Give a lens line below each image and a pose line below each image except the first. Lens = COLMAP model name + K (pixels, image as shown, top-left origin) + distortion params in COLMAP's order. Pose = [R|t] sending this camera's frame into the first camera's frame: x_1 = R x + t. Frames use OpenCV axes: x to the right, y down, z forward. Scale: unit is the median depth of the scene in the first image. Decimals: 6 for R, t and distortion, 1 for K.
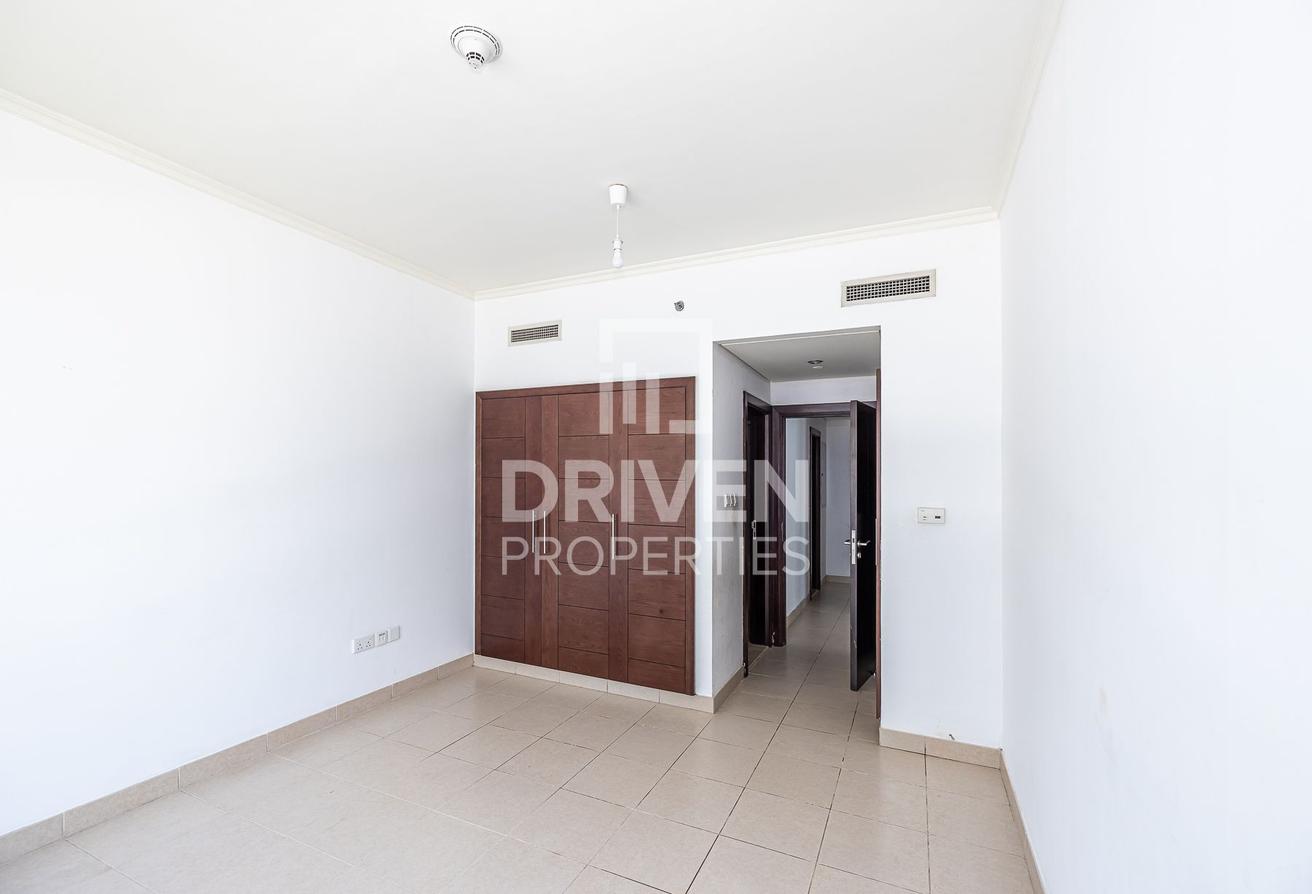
lens RADIAL K [[562.0, 0, 632.9], [0, 562.0, 480.2], [0, 0, 1]] dist [-0.003638, -0.000150]
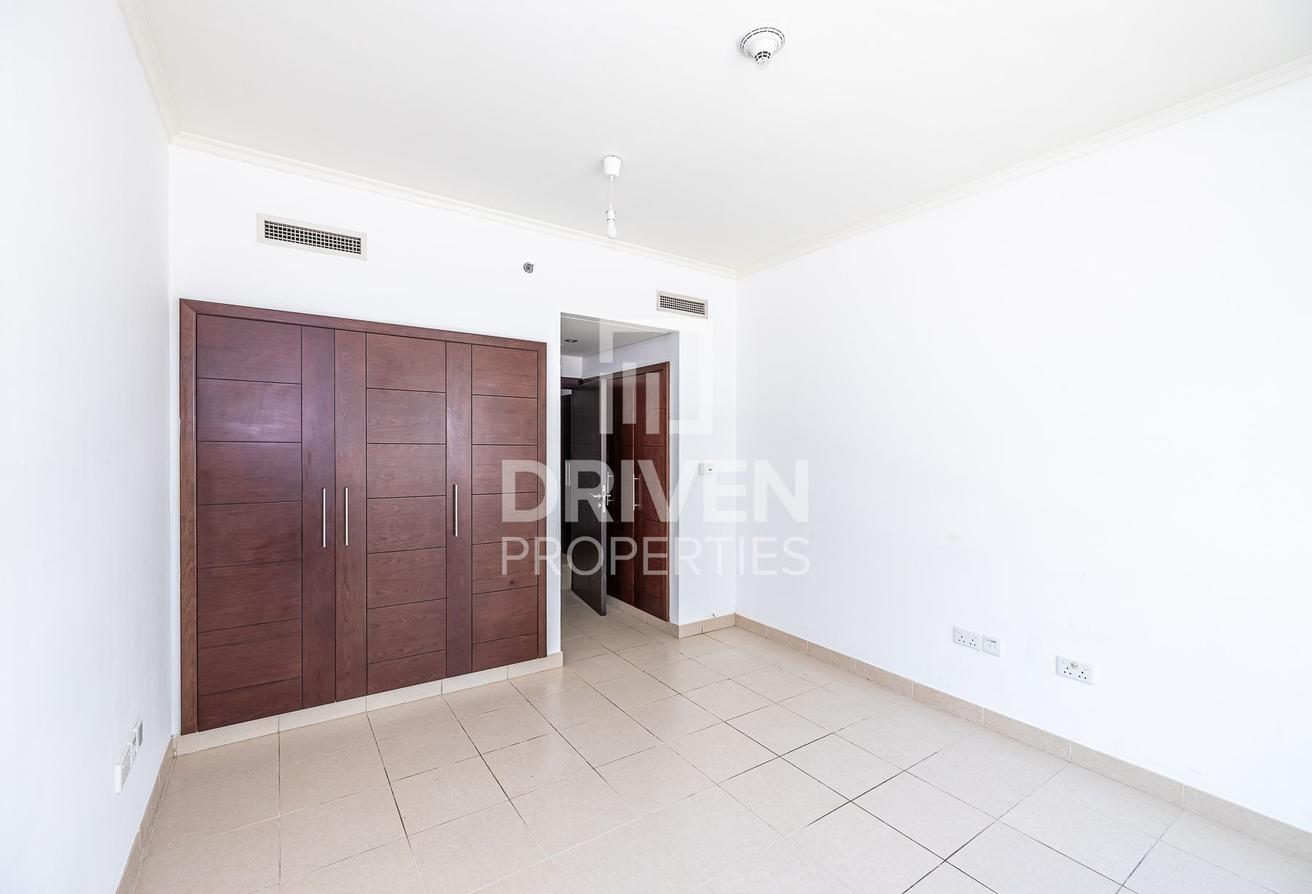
lens RADIAL K [[562.0, 0, 652.3], [0, 562.0, 444.4], [0, 0, 1]] dist [-0.003638, -0.000150]
pose [[0.501124, -0.004778, 0.865362, -0.654751], [-0.000445, 0.999983, 0.005779, -0.006742], [-0.865375, -0.003281, 0.501114, 0.315575]]
